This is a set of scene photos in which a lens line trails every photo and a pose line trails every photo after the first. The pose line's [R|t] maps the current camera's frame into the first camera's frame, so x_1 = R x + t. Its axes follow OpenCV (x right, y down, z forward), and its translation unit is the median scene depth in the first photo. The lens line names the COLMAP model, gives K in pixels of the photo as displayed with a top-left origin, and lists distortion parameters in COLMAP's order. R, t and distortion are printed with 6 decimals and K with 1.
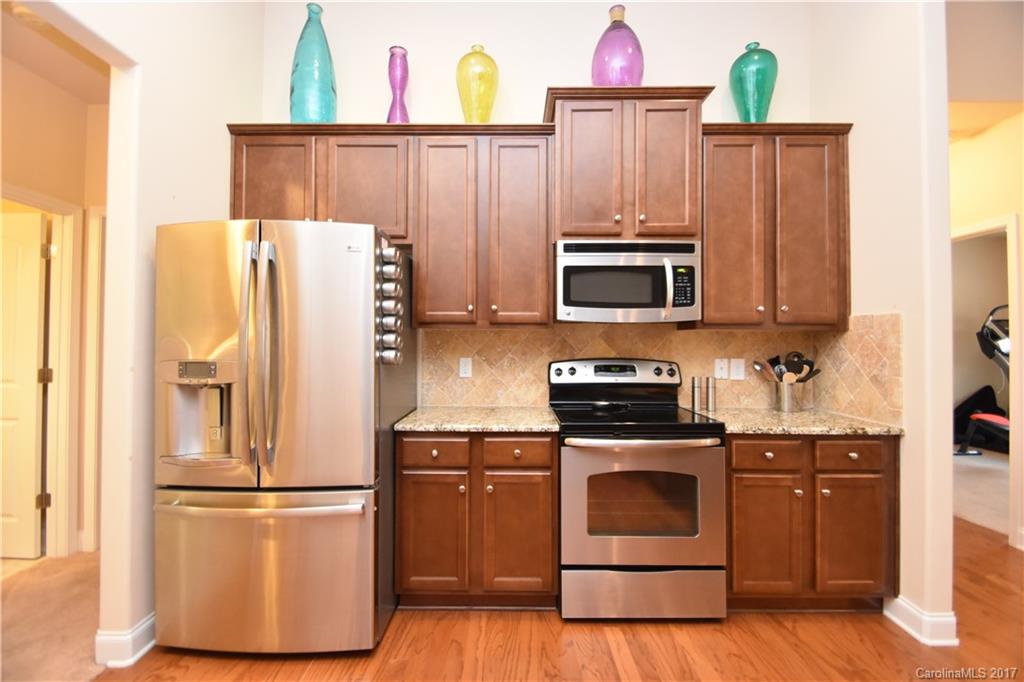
lens RADIAL K [[453.3, 0, 506.6], [0, 453.3, 338.2], [0, 0, 1]] dist [-0.016595, -0.001099]
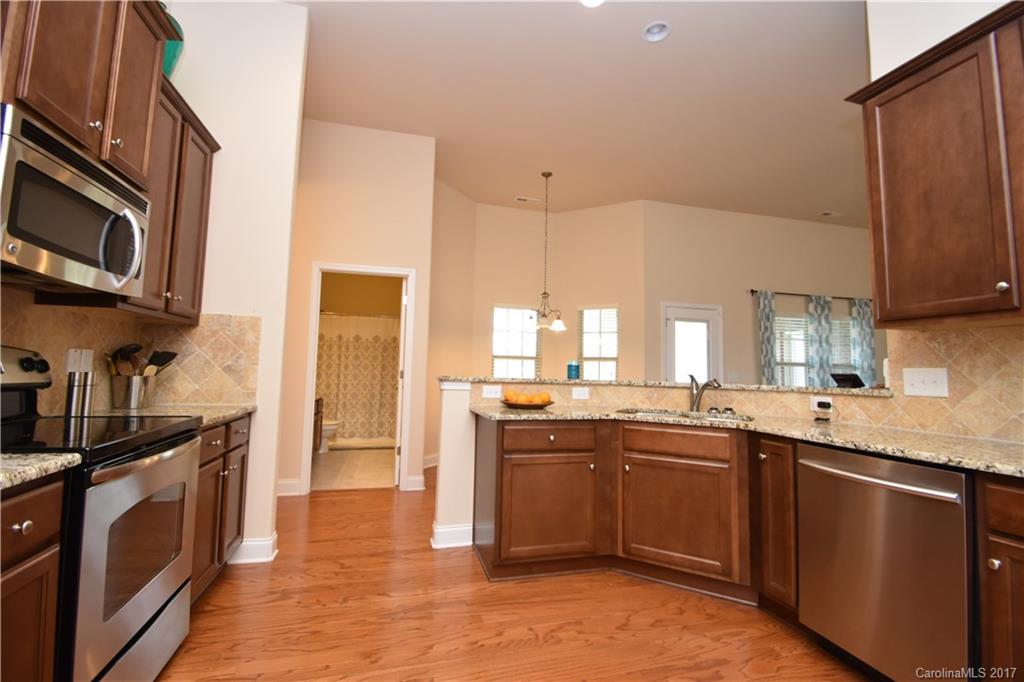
lens RADIAL K [[453.3, 0, 505.3], [0, 453.3, 340.6], [0, 0, 1]] dist [-0.016595, -0.001099]
pose [[-0.254050, 0.048618, 0.965968, -0.525386], [-0.035967, 0.997570, -0.059668, 0.061324], [-0.966522, -0.049902, -0.251684, 0.590767]]
